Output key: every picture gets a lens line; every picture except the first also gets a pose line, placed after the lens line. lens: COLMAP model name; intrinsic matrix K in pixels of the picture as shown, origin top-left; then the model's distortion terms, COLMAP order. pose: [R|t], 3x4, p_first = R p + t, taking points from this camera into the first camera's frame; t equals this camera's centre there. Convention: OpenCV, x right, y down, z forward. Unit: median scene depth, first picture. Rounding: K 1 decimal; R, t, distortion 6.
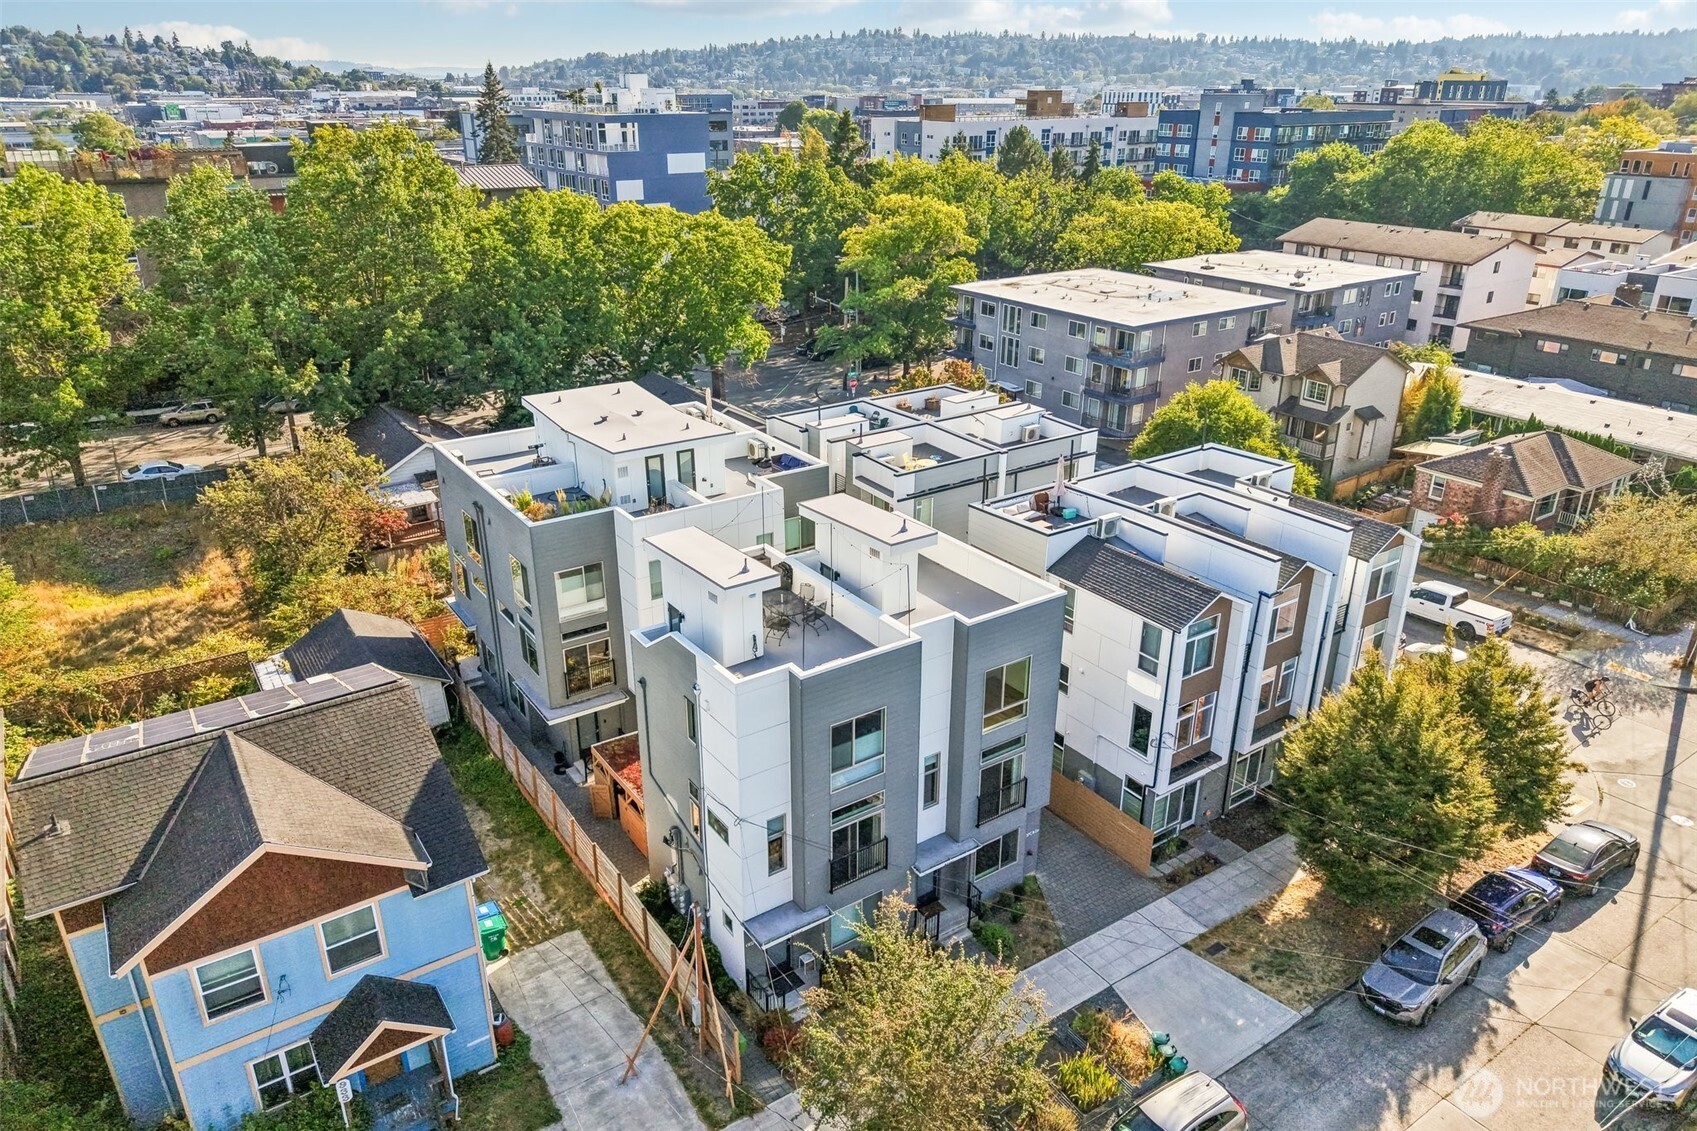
lens RADIAL K [[1137.4, 0, 851.3], [0, 1137.4, 562.4], [0, 0, 1]] dist [0.011603, -0.008703]
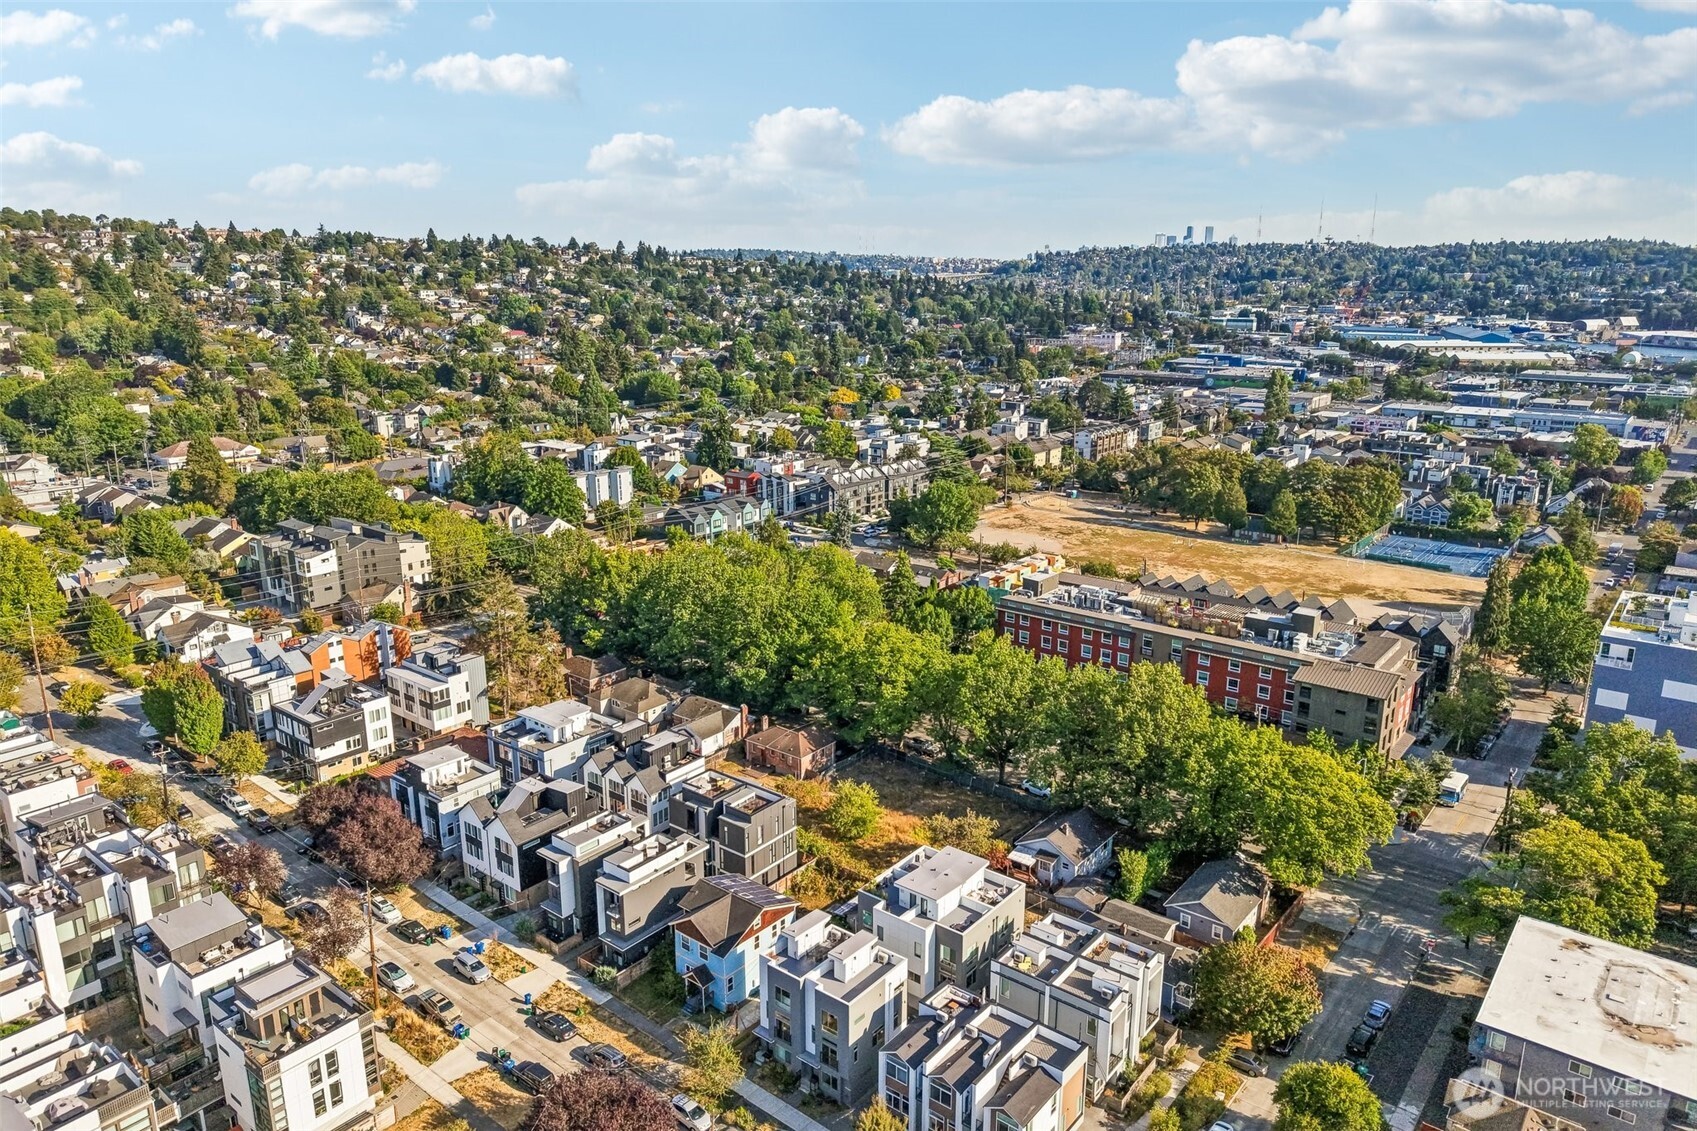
lens RADIAL K [[1137.4, 0, 851.3], [0, 1137.4, 562.4], [0, 0, 1]] dist [0.011603, -0.008703]
pose [[0.286541, 0.237897, -0.928062, 1.449873], [-0.374511, 0.919418, 0.120051, -0.752453], [0.881837, 0.313170, 0.352546, -0.192335]]
